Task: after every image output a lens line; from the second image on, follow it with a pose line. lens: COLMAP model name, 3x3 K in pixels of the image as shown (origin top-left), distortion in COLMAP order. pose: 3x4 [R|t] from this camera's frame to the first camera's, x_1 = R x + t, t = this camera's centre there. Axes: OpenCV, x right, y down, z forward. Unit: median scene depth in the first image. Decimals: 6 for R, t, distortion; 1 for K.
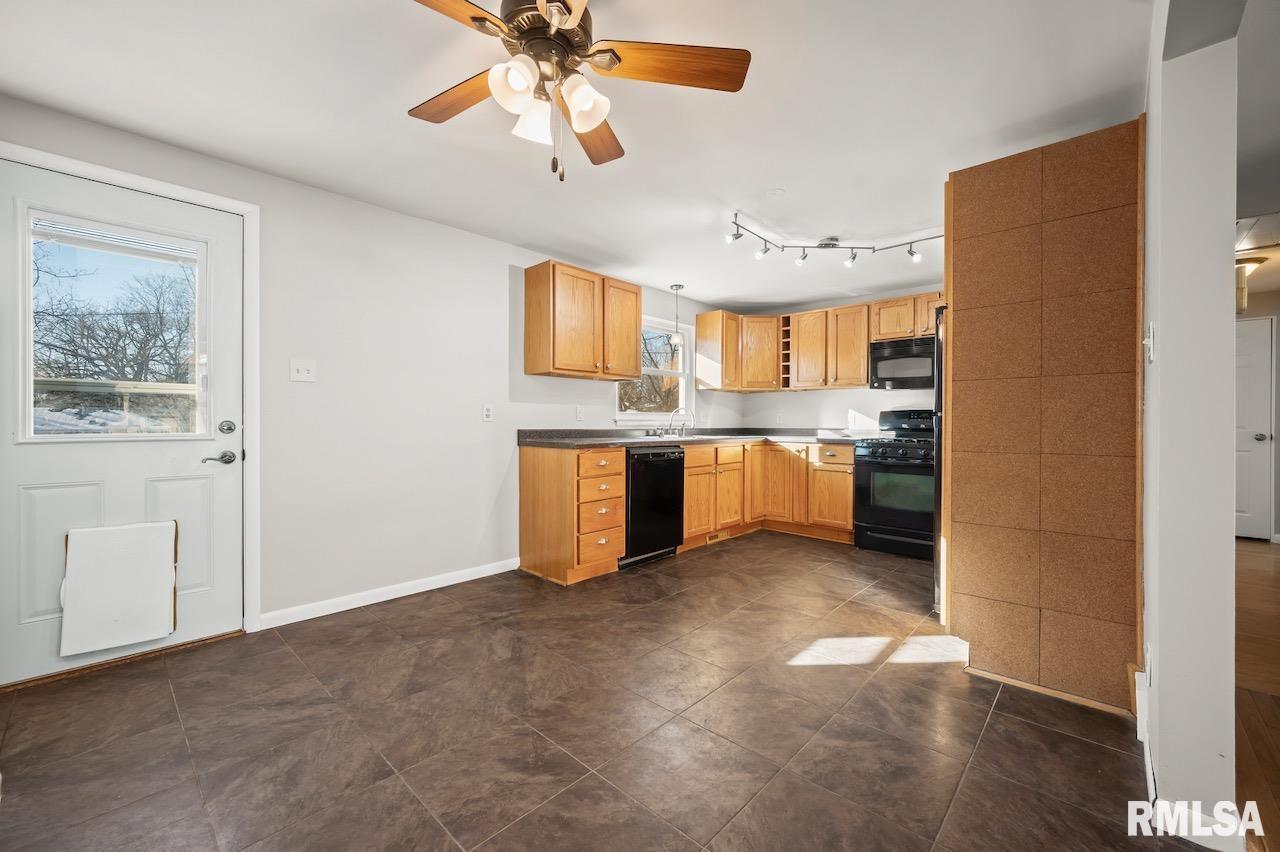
lens RADIAL K [[505.5, 0, 638.4], [0, 505.5, 422.0], [0, 0, 1]] dist [-0.001227, -0.000083]
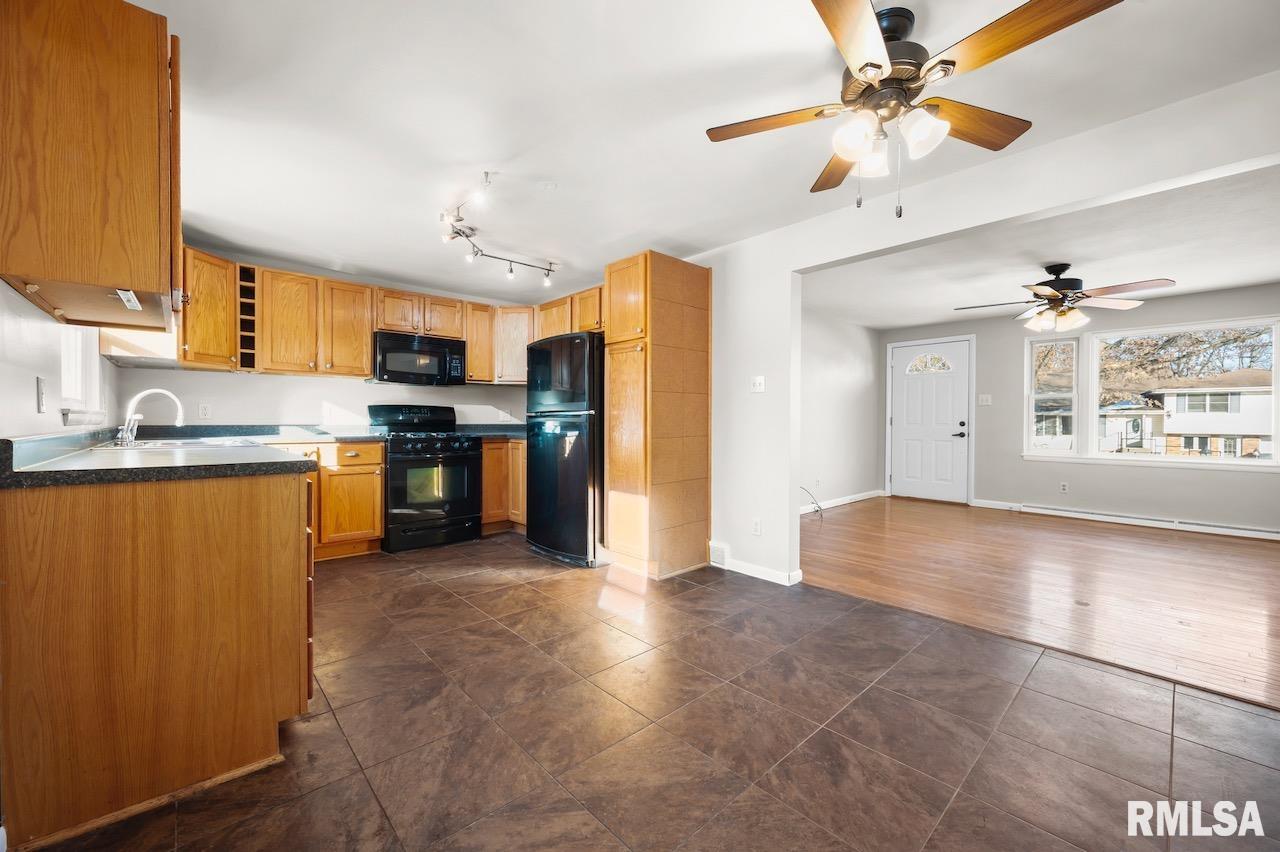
lens RADIAL K [[505.5, 0, 638.4], [0, 505.5, 422.0], [0, 0, 1]] dist [-0.001227, -0.000083]
pose [[0.076984, -0.008809, 0.996993, -0.573058], [-0.005301, 0.999943, 0.009244, -0.002066], [-0.997018, -0.005996, 0.076933, 0.608415]]
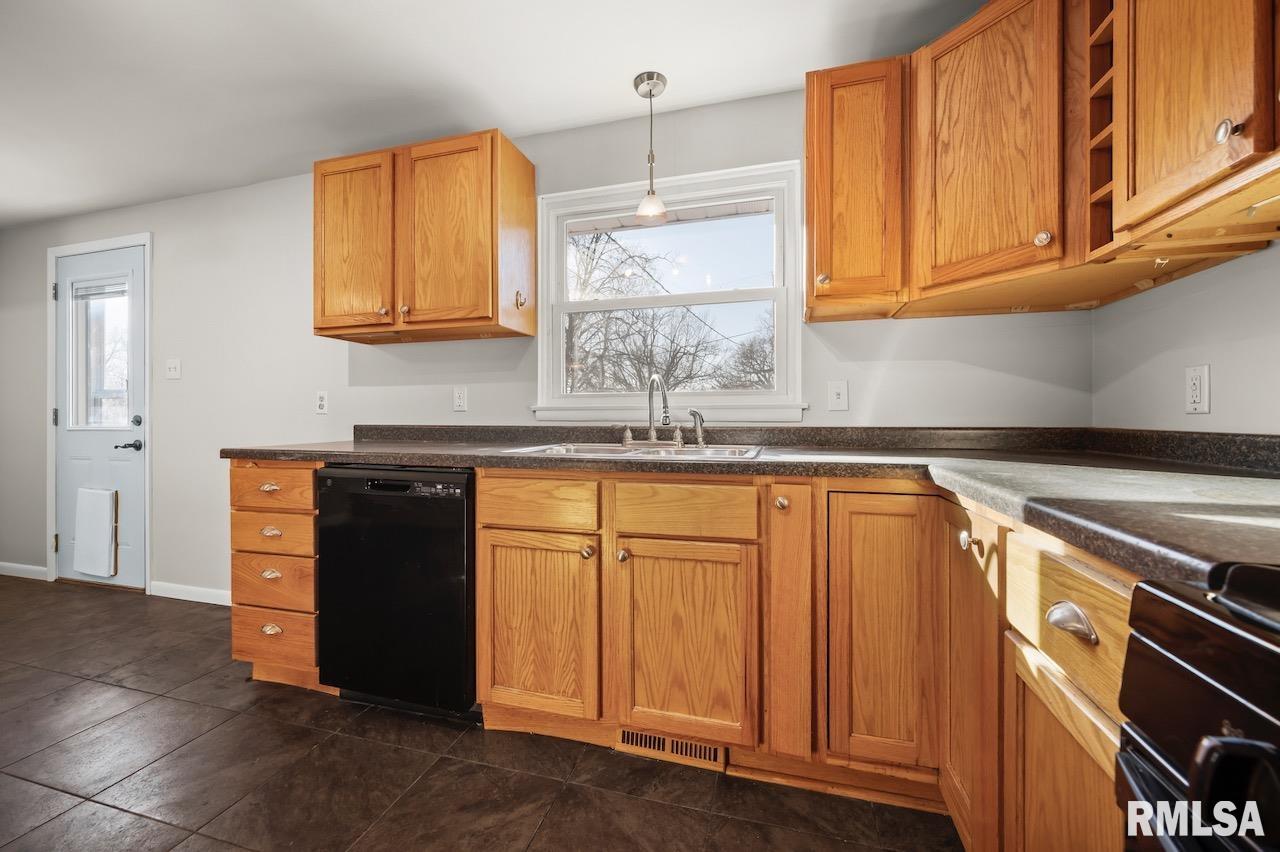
lens RADIAL K [[505.5, 0, 638.4], [0, 505.5, 422.0], [0, 0, 1]] dist [-0.001227, -0.000083]
pose [[0.456595, 0.004702, -0.889662, 0.601336], [0.004482, 0.999961, 0.007585, 0.007286], [0.889663, -0.007450, 0.456556, 1.105332]]
